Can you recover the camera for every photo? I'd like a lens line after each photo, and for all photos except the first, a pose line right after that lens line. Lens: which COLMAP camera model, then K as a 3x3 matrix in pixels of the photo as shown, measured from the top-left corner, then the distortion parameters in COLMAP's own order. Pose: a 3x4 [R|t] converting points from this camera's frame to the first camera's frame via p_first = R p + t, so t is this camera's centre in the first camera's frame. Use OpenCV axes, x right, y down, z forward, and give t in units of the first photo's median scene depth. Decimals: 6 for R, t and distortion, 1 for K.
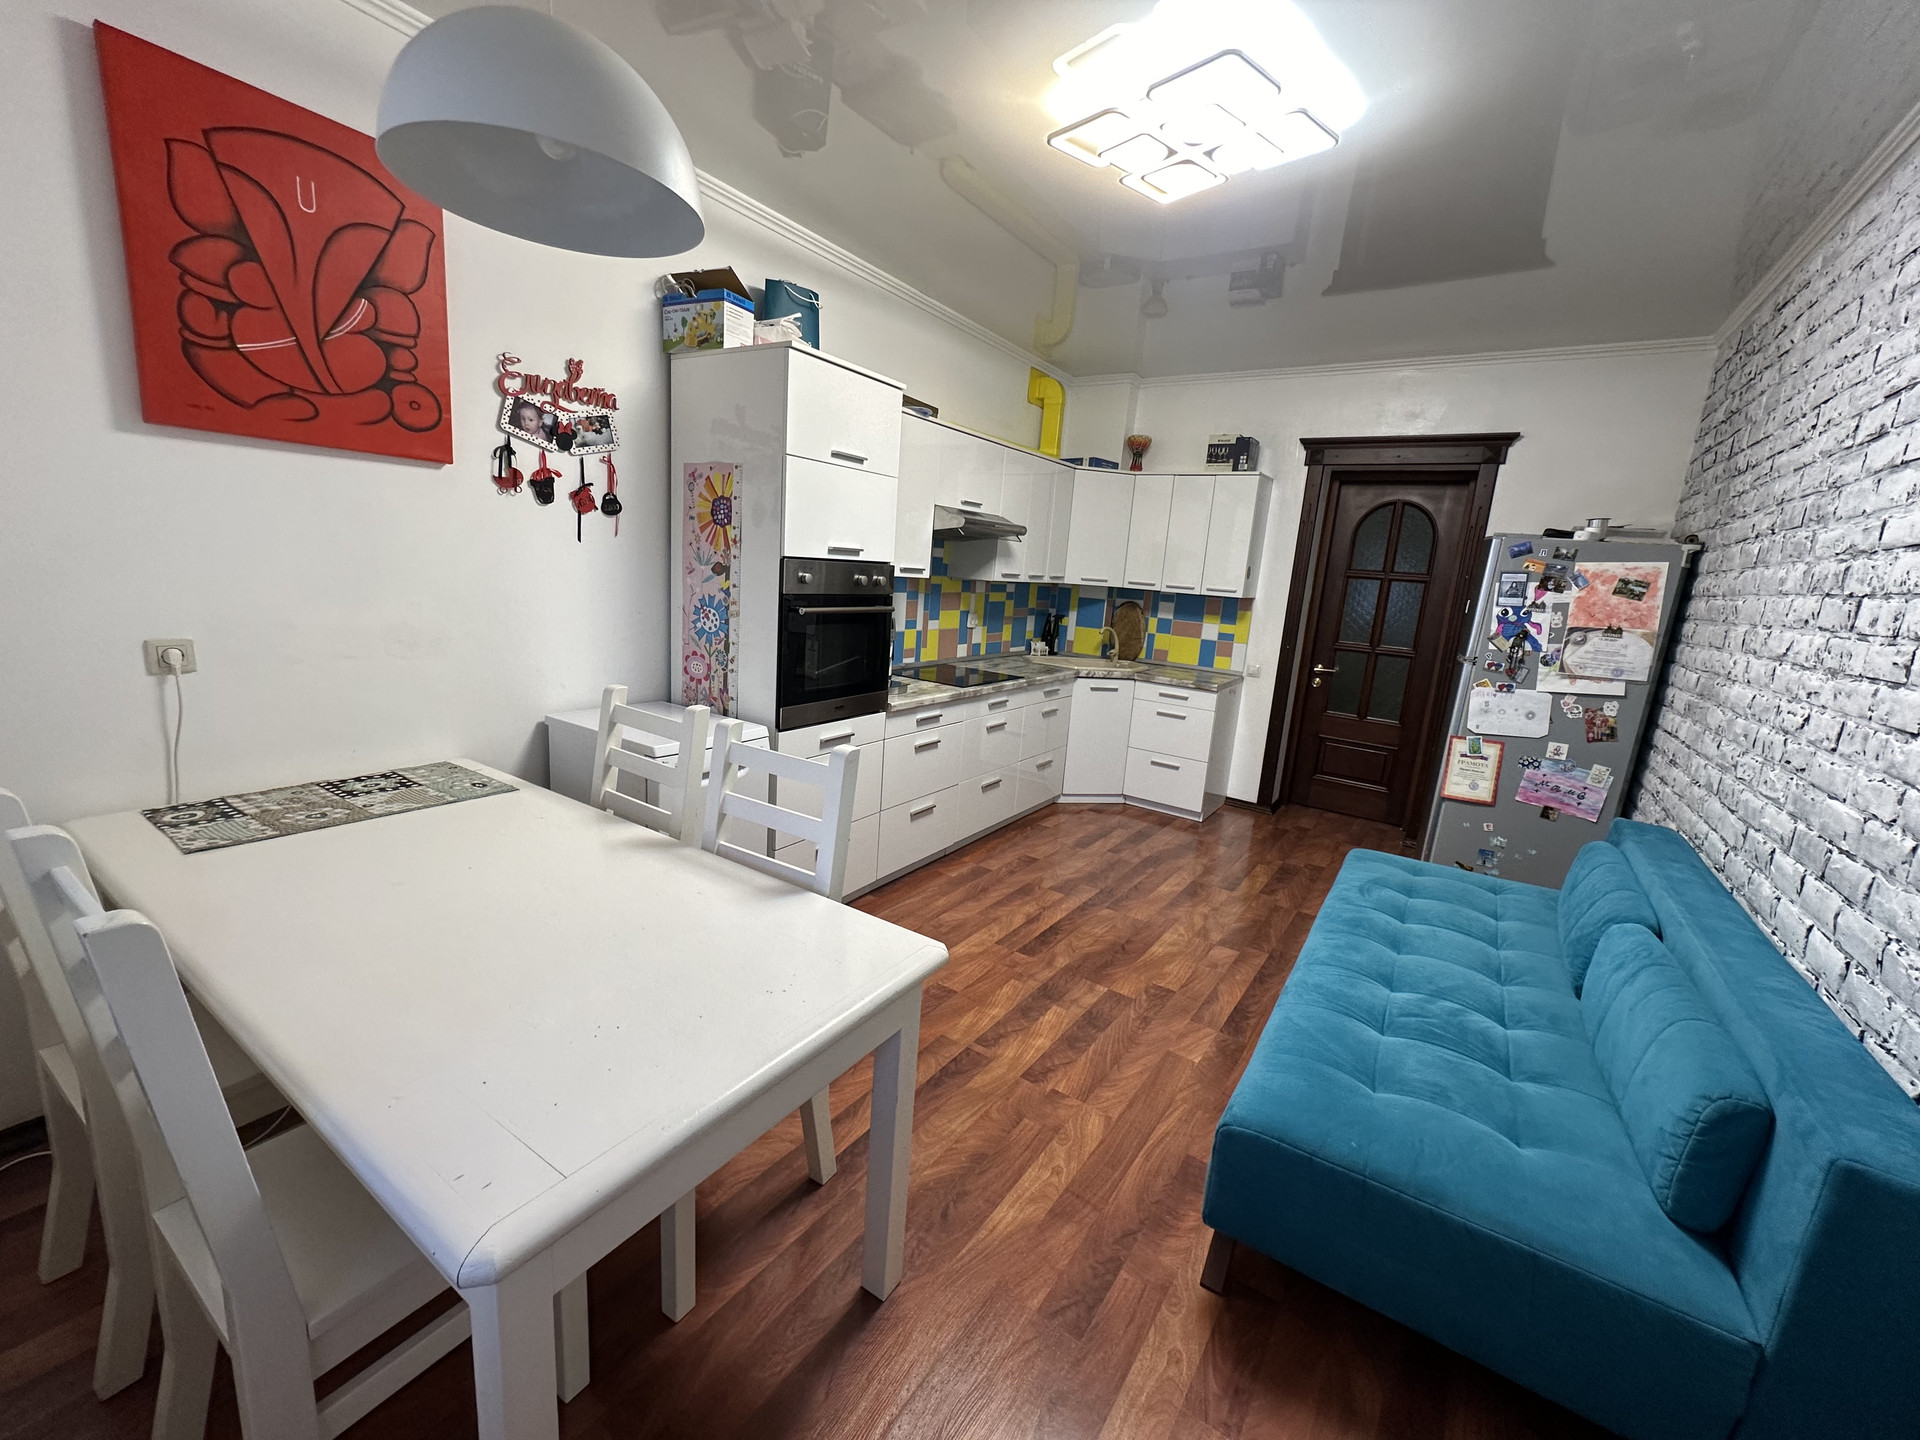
lens RADIAL K [[767.5, 0, 958.7], [0, 767.5, 715.6], [0, 0, 1]] dist [-0.011727, 0.004712]
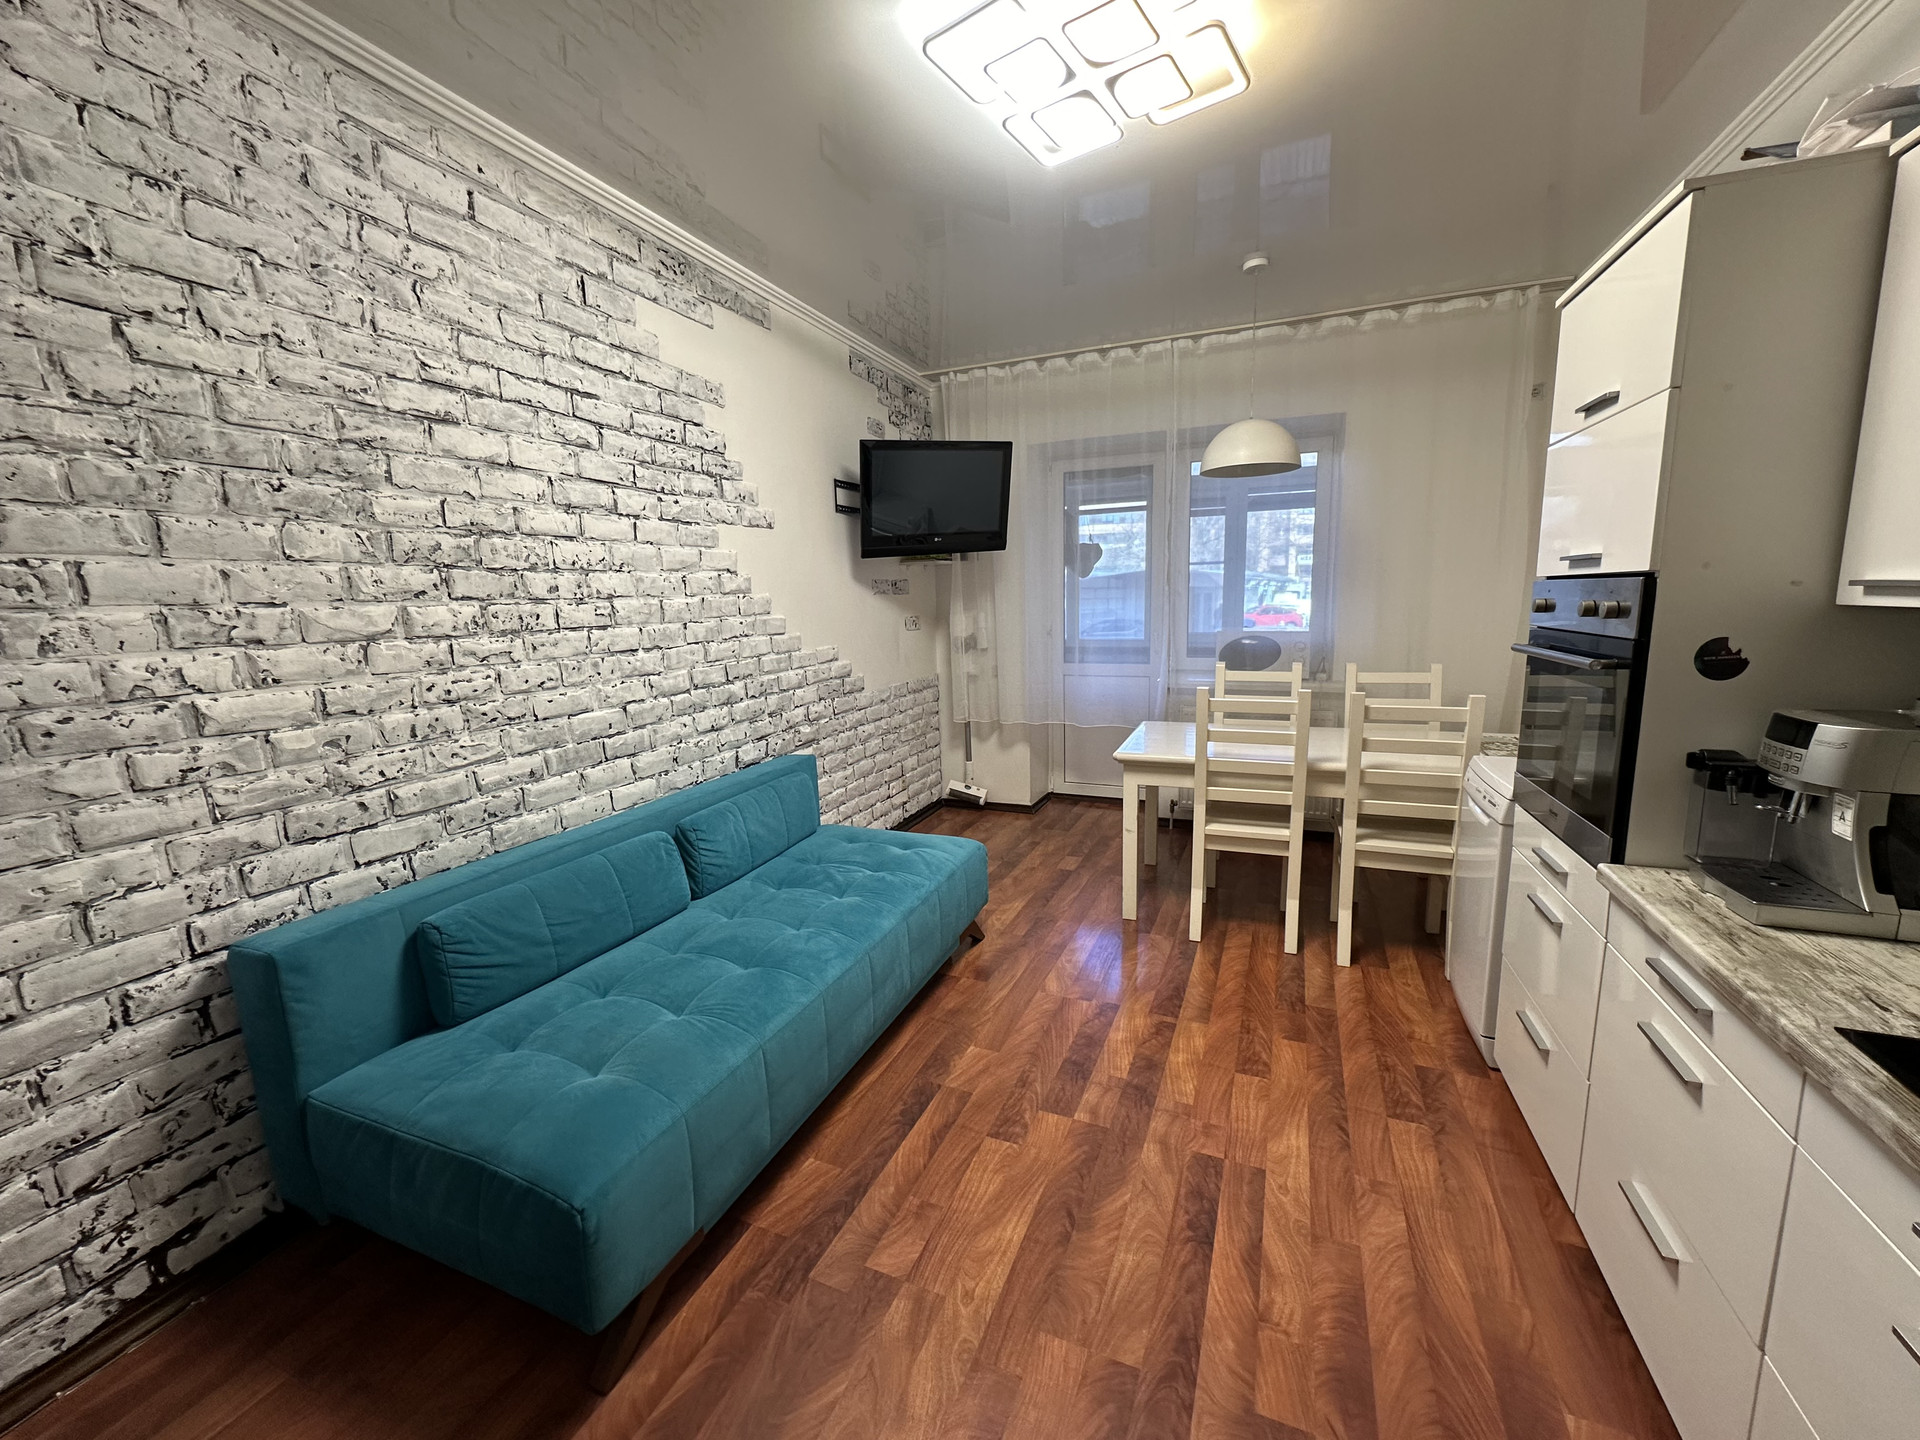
lens RADIAL K [[767.5, 0, 956.5], [0, 767.5, 715.4], [0, 0, 1]] dist [-0.011727, 0.004712]
pose [[-0.979135, -0.015862, -0.202590, 0.293781], [-0.083291, 0.940684, 0.328902, -0.164744], [0.185357, 0.338913, -0.922378, 0.965094]]
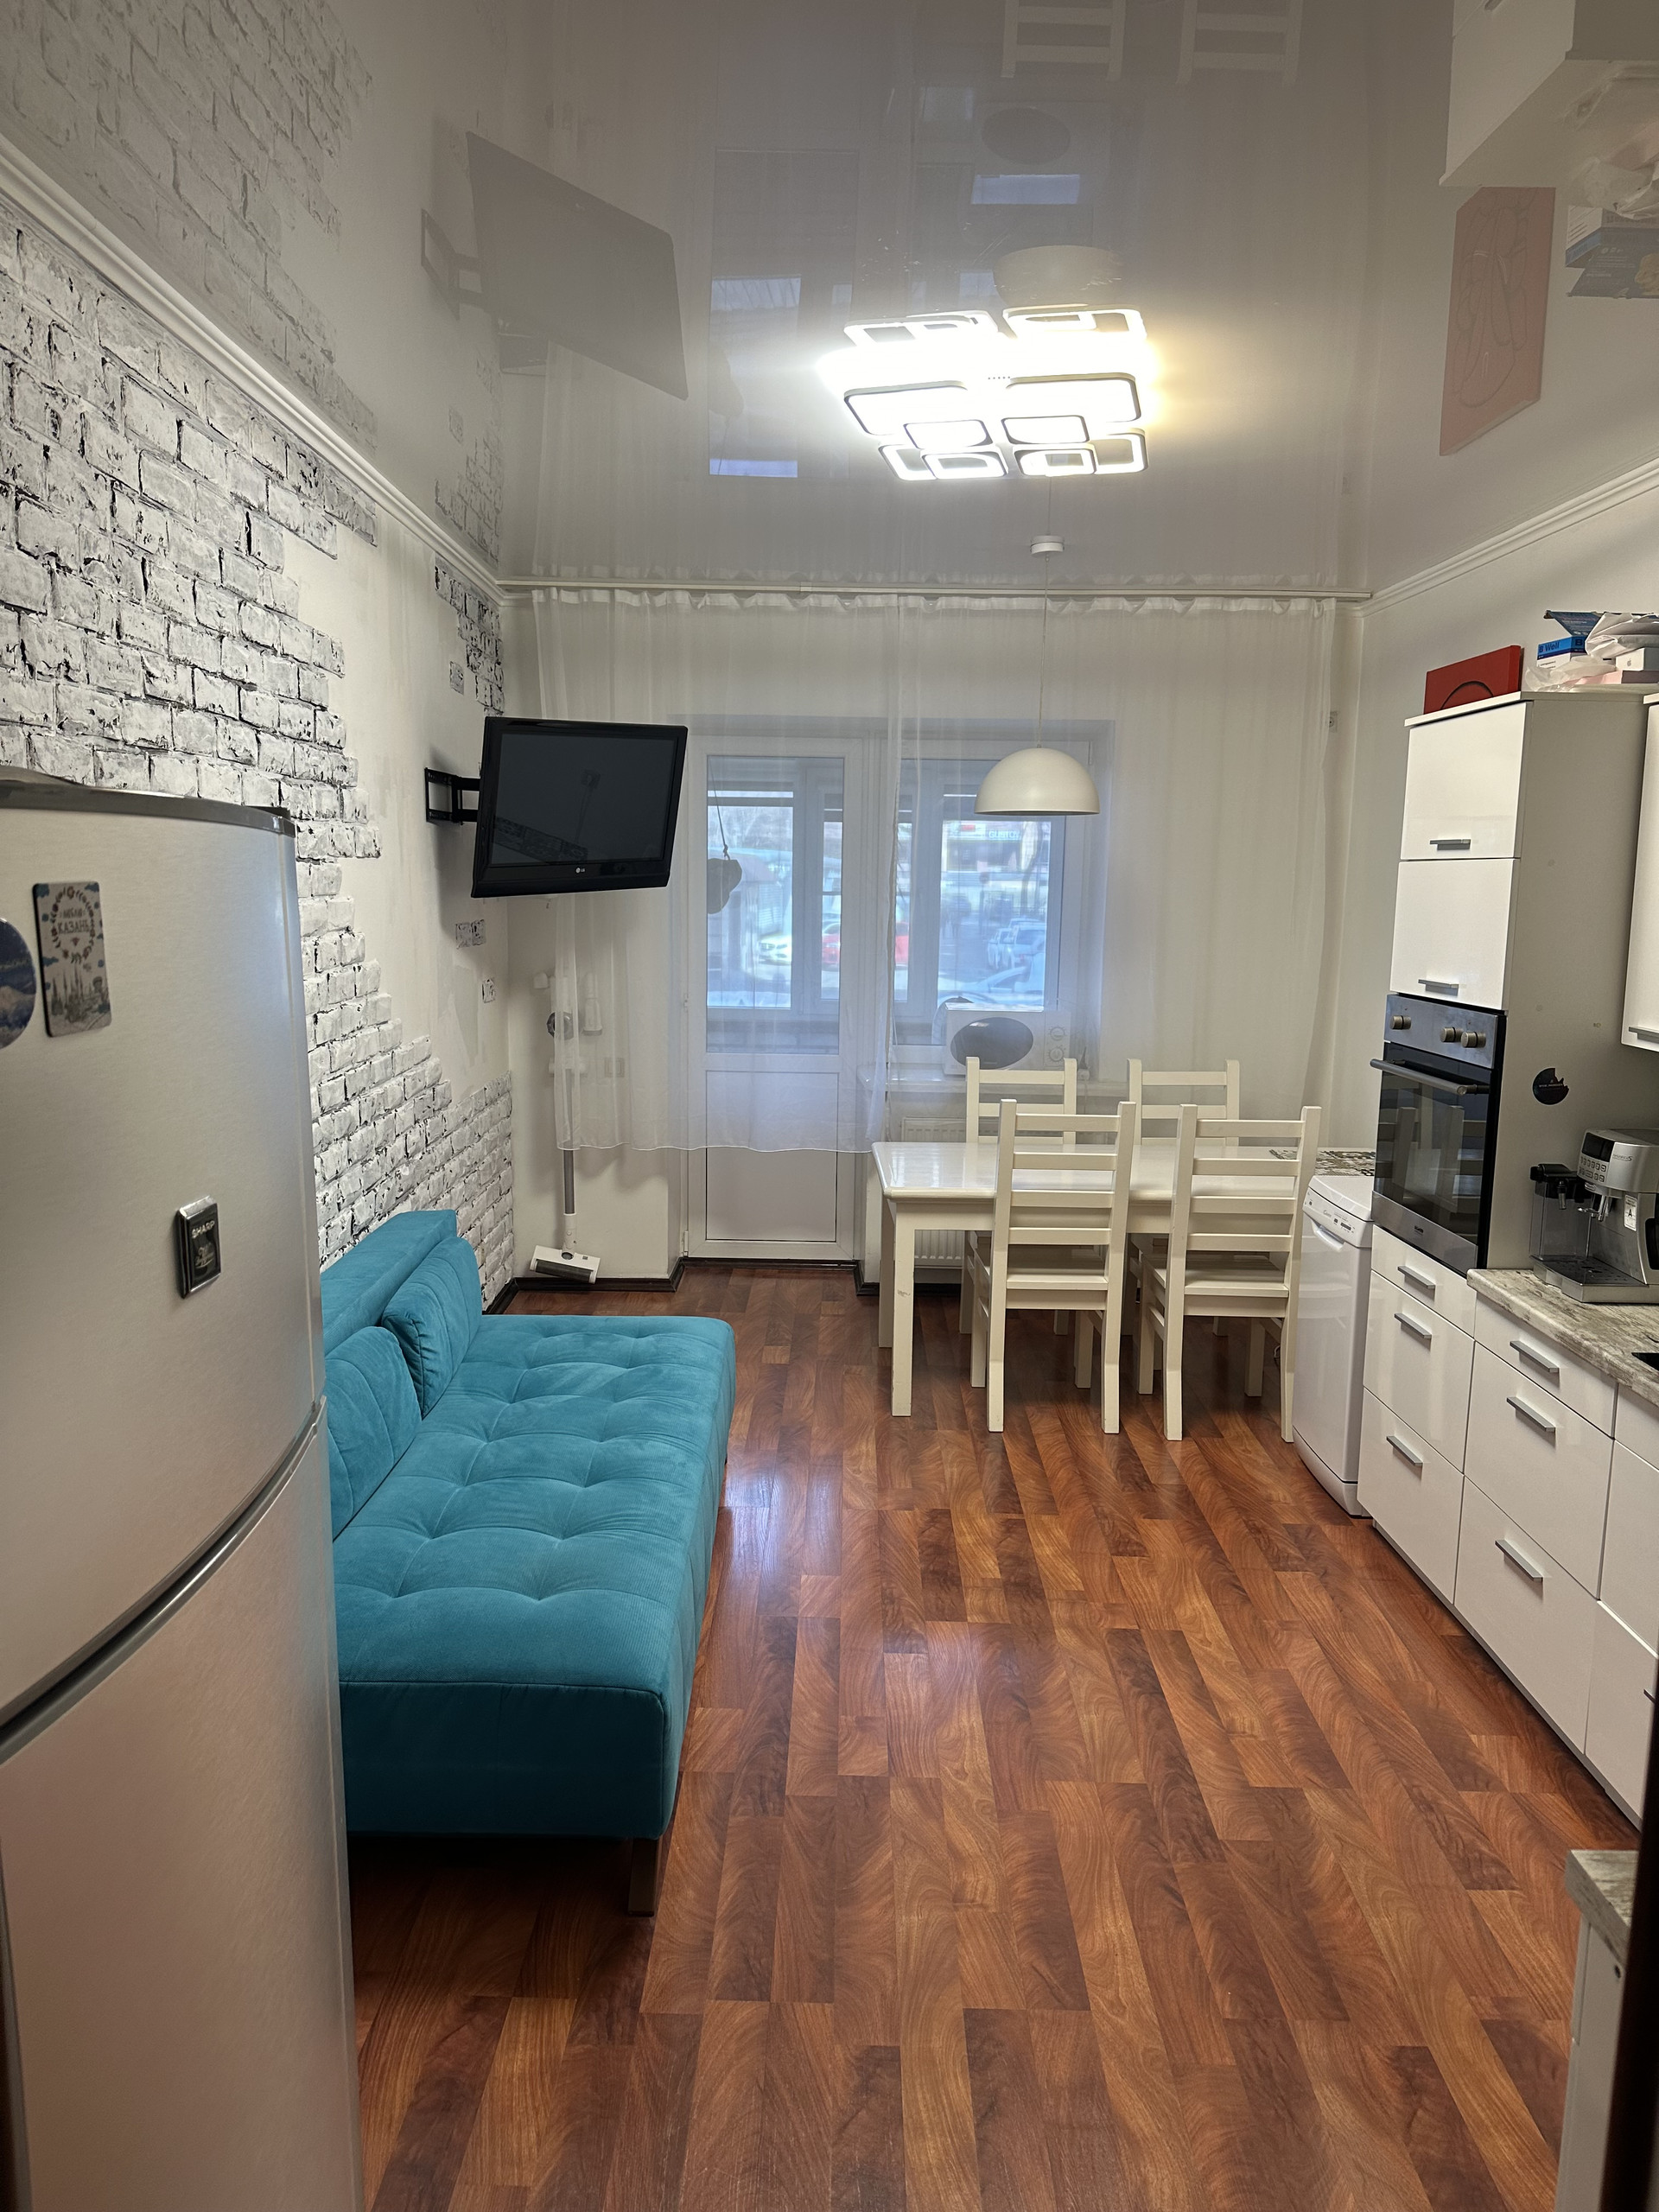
lens RADIAL K [[1551.1, 0, 821.5], [0, 1551.1, 1100.4], [0, 0, 1]] dist [0.028635, -0.033268]
pose [[-0.827442, -0.002276, -0.561547, 0.646404], [-0.182388, 0.946867, 0.264912, -0.240641], [0.531107, 0.321619, -0.783892, 1.136633]]
